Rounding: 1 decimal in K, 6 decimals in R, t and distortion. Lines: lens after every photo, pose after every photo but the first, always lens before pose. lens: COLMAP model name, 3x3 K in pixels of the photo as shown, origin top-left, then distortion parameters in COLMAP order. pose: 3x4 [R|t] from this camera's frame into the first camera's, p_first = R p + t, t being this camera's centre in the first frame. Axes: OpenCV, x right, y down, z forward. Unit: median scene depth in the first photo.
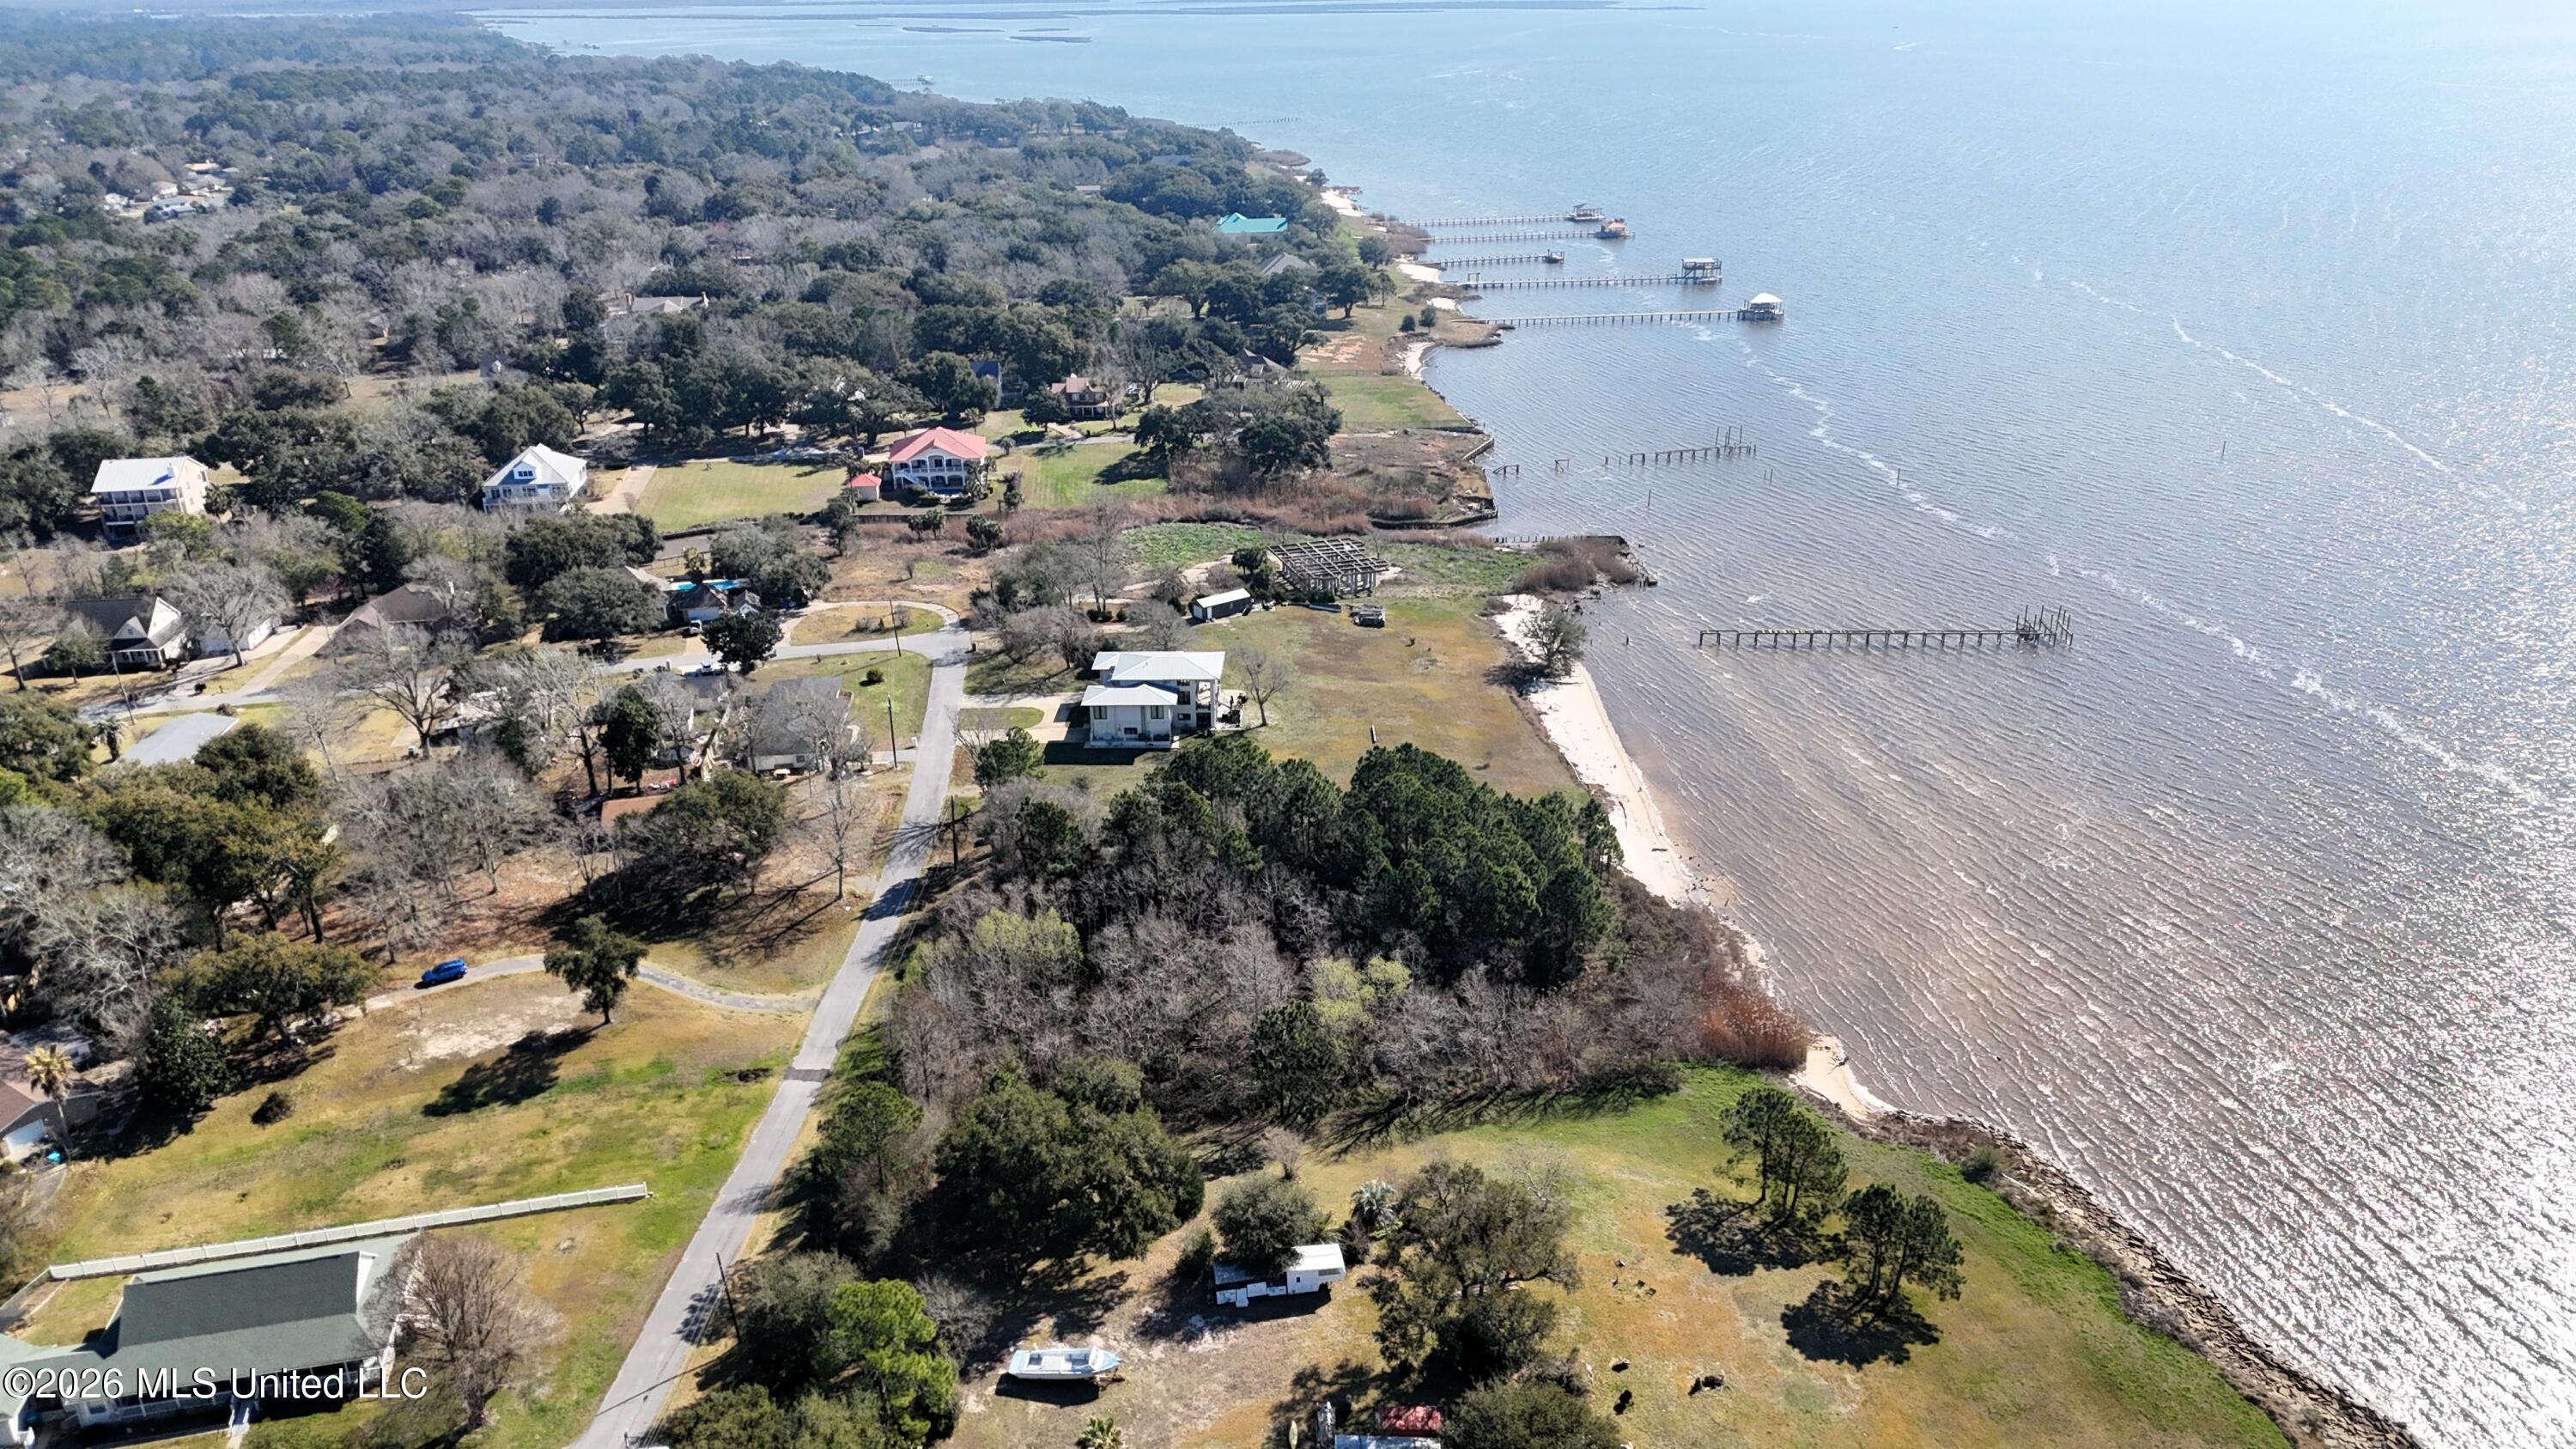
lens RADIAL K [[1883.8, 0, 1297.9], [0, 1883.8, 730.4], [0, 0, 1]] dist [0.087332, -0.091545]
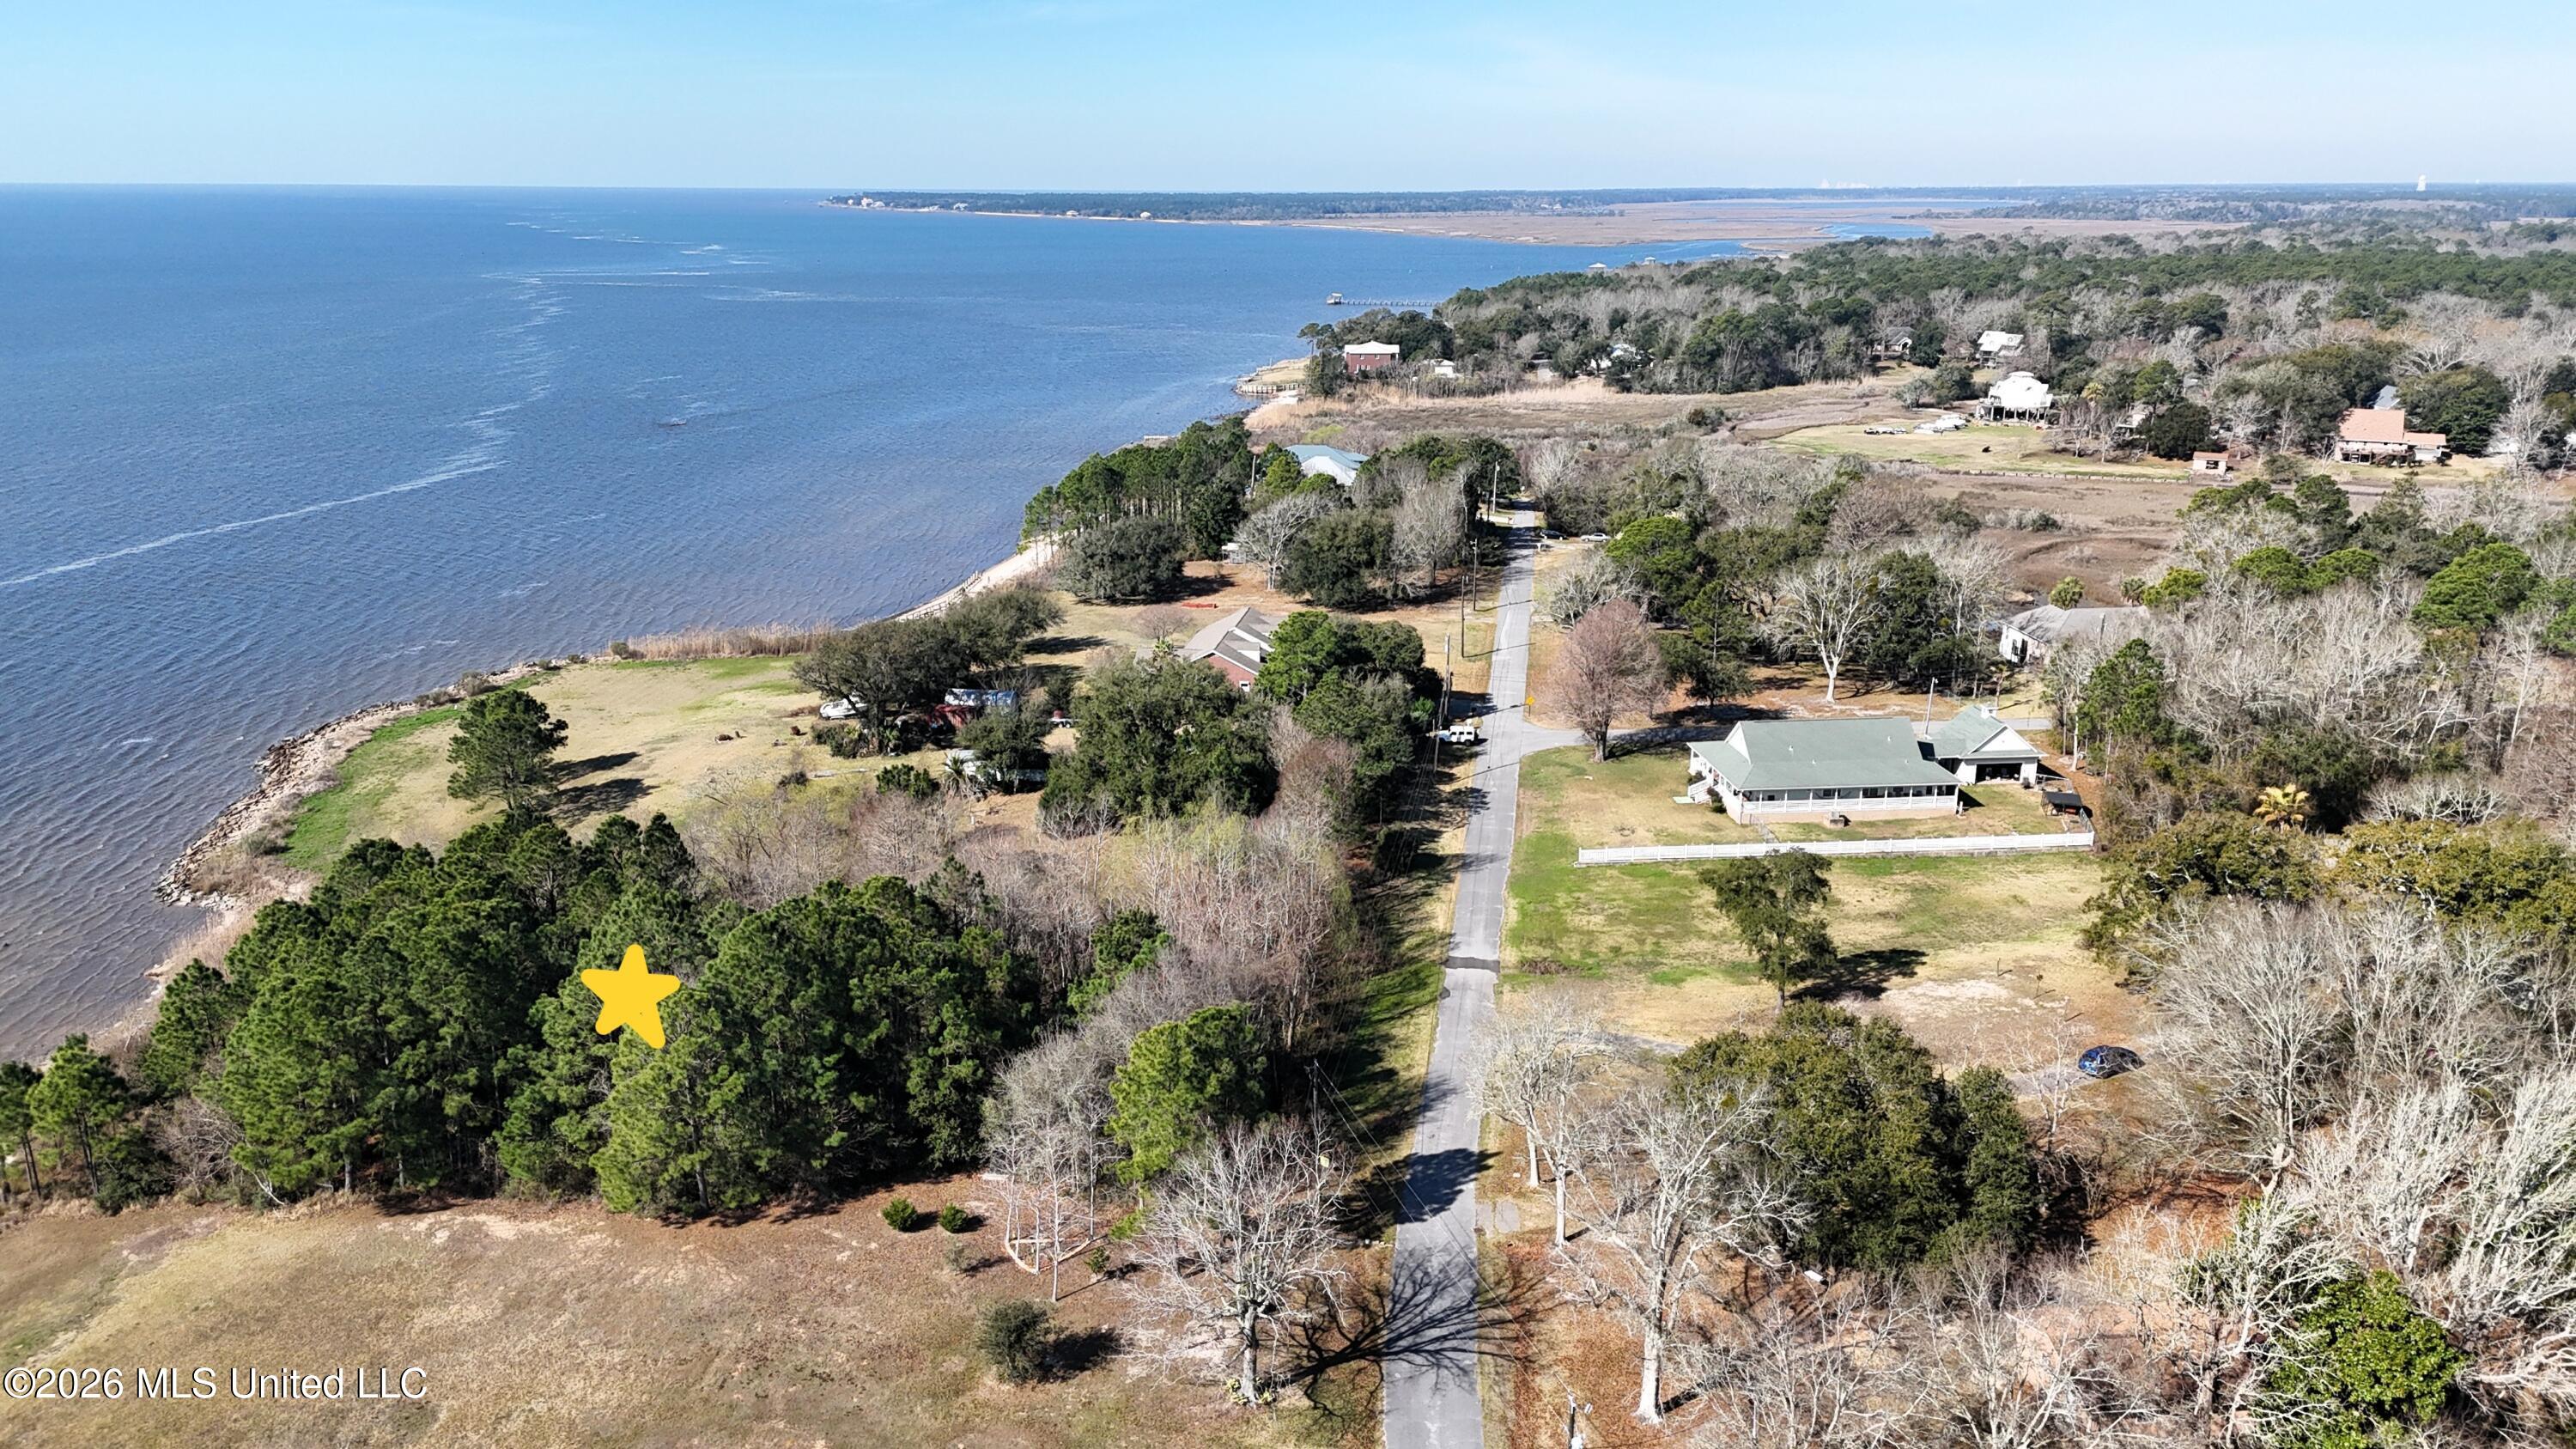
lens RADIAL K [[1883.8, 0, 1297.9], [0, 1883.8, 730.4], [0, 0, 1]] dist [0.087332, -0.091545]
pose [[-0.993364, -0.019267, 0.113387, -0.235145], [0.055211, 0.784961, 0.617080, -0.328759], [-0.100894, 0.619246, -0.778688, 1.340858]]
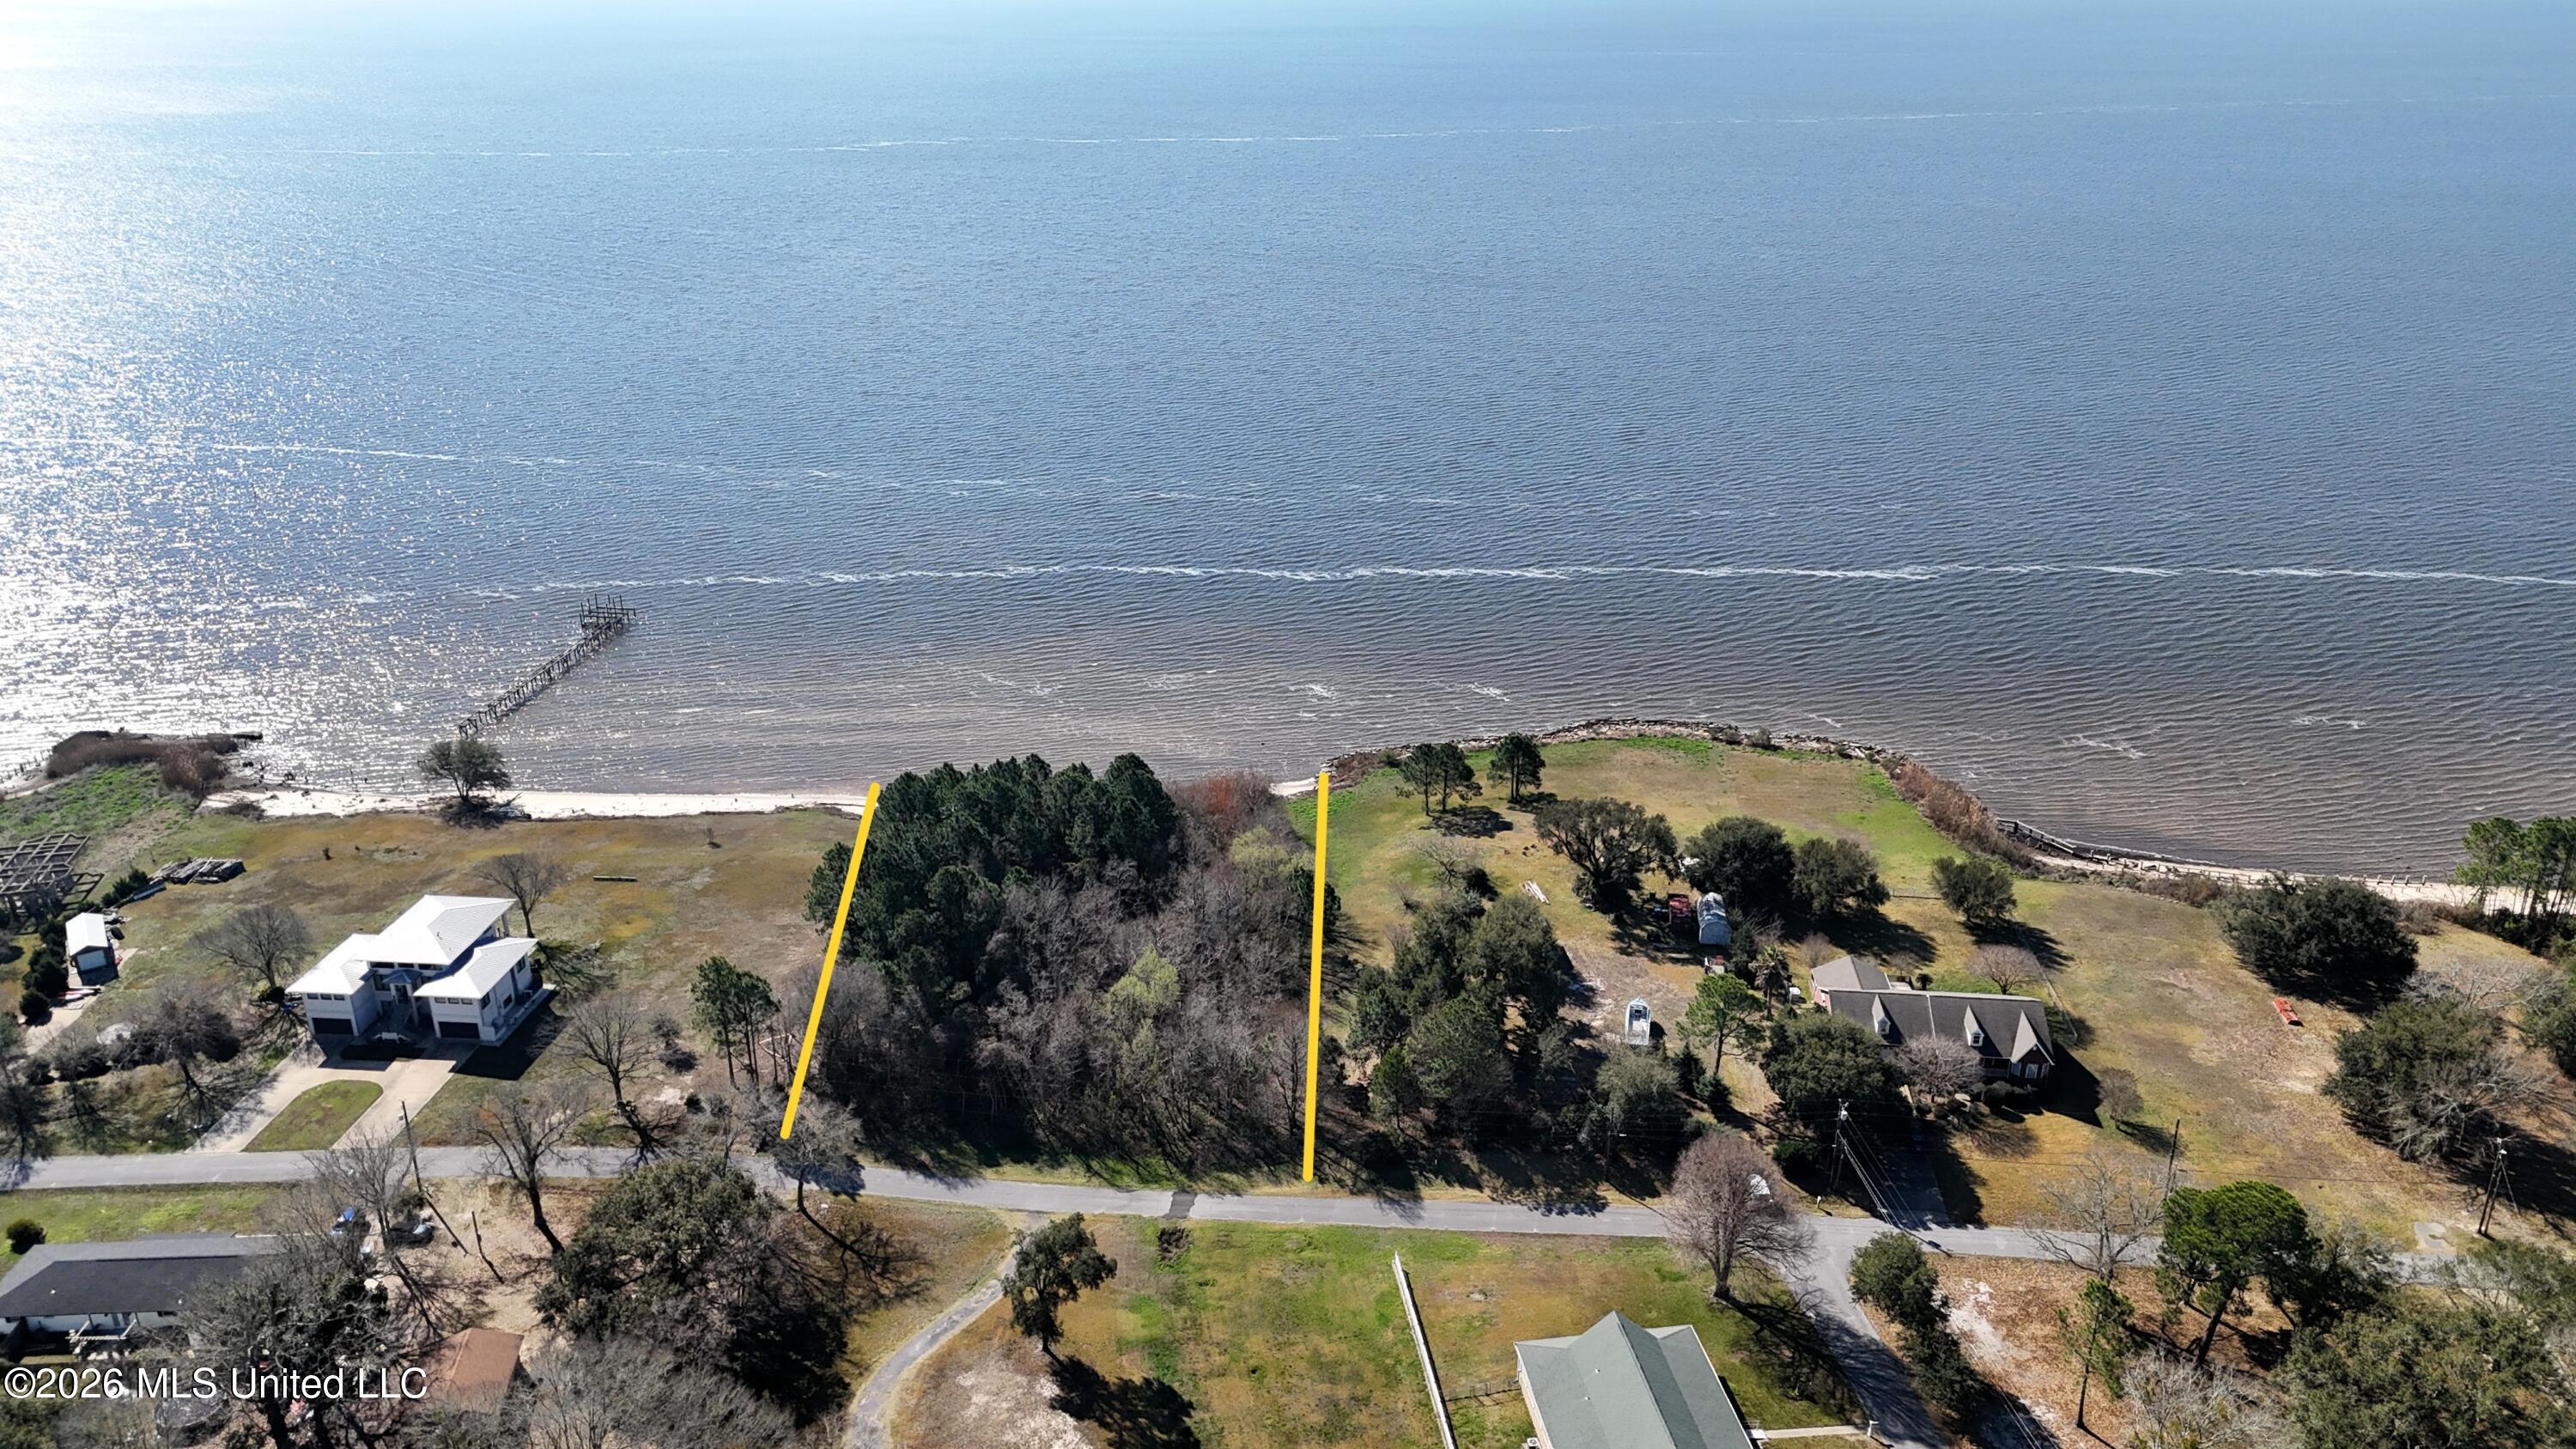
lens RADIAL K [[1887.7, 0, 1299.2], [0, 1887.7, 720.6], [0, 0, 1]] dist [0.082425, -0.077532]
pose [[0.080656, -0.363338, 0.928160, -0.915446], [0.382493, 0.871184, 0.307796, -0.266139], [-0.920431, 0.330189, 0.209240, 0.568443]]
